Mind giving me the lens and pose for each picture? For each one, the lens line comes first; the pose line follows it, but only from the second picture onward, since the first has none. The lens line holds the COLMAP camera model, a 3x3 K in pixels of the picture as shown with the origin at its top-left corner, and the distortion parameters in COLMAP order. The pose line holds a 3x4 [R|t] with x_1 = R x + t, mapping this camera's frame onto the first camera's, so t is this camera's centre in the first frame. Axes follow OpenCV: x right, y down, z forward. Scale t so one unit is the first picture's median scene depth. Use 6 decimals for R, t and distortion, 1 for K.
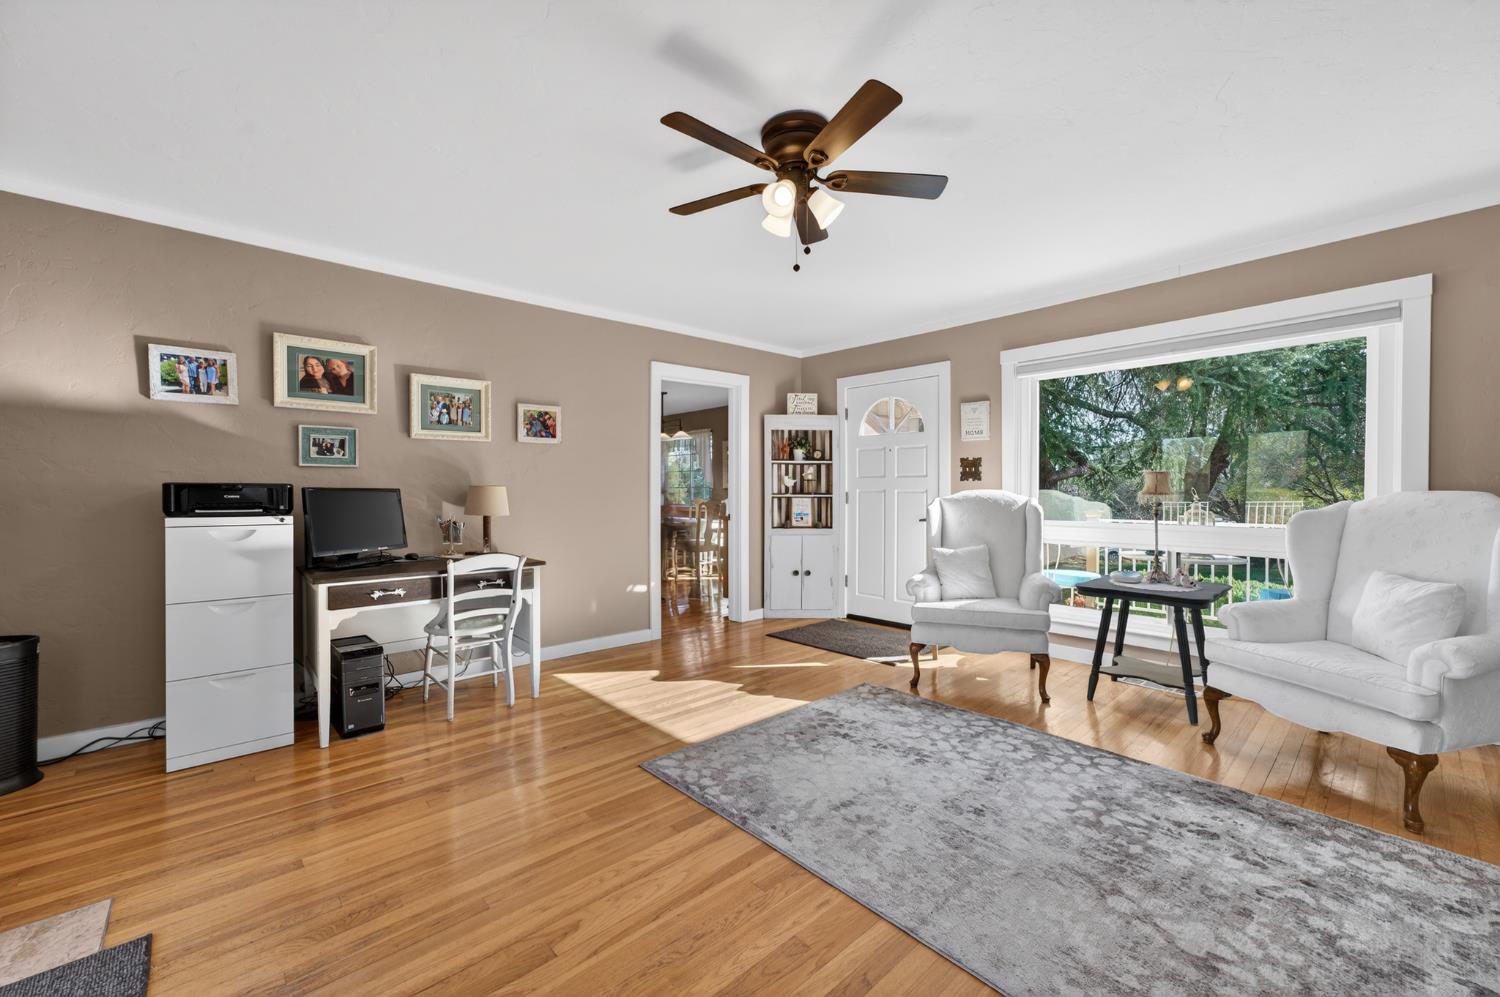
lens RADIAL K [[610.5, 0, 752.8], [0, 610.5, 491.0], [0, 0, 1]] dist [-0.004156, 0.002091]
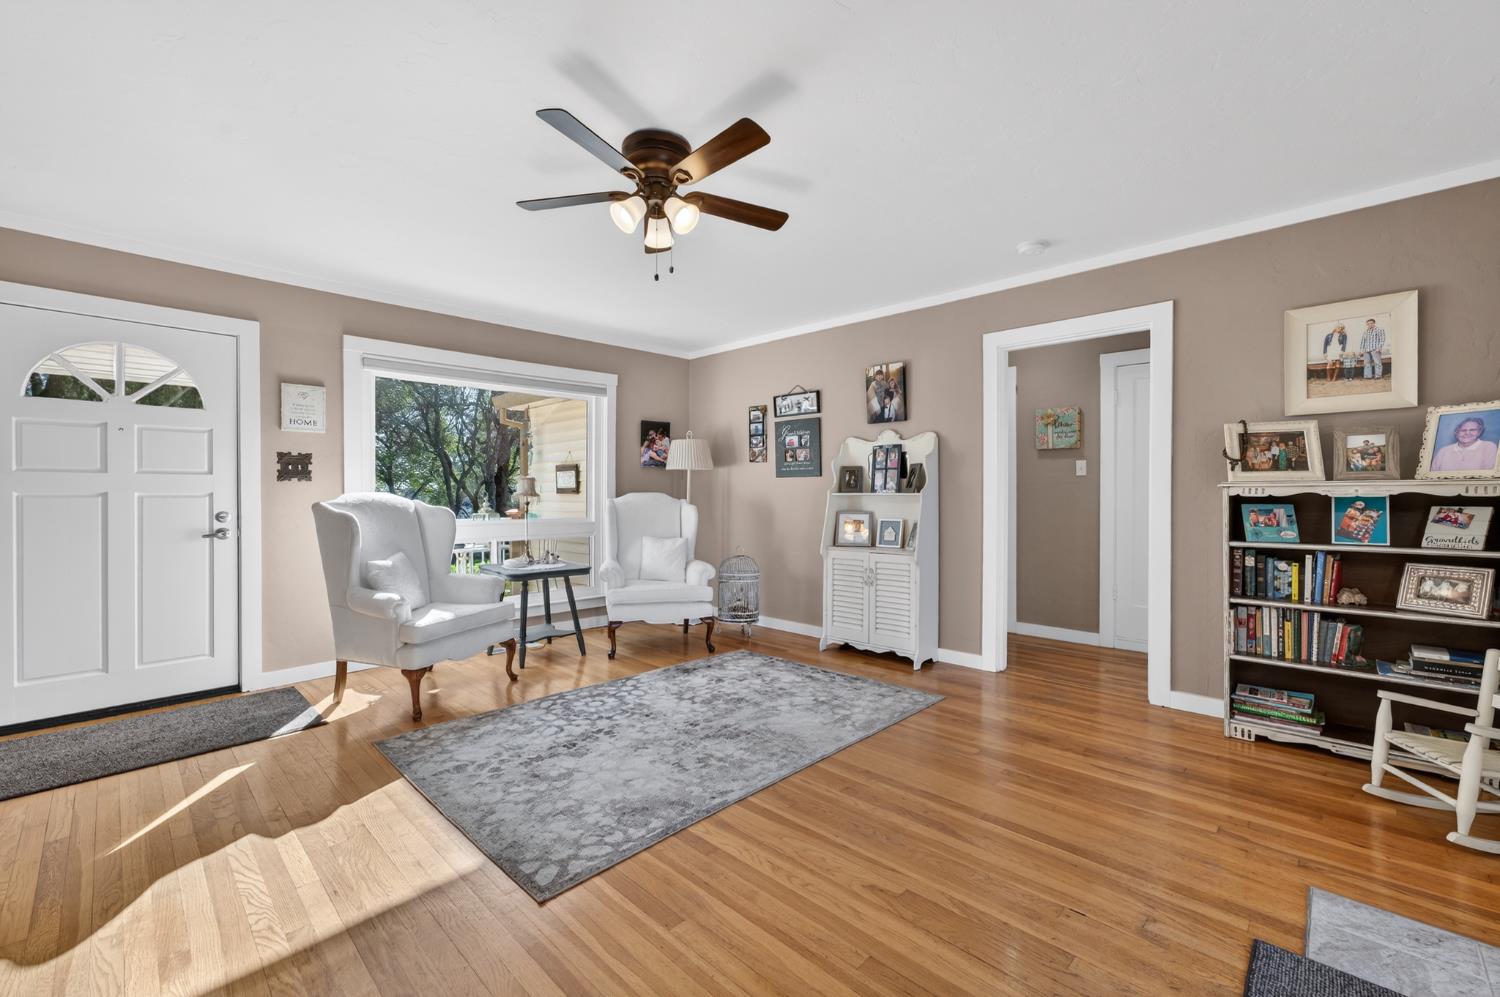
lens RADIAL K [[610.5, 0, 754.8], [0, 610.5, 490.1], [0, 0, 1]] dist [-0.004156, 0.002091]
pose [[-0.059882, 0.004497, 0.998195, -0.825384], [0.002013, 0.999988, -0.004384, -0.000412], [-0.998203, 0.001747, -0.059890, 0.758991]]
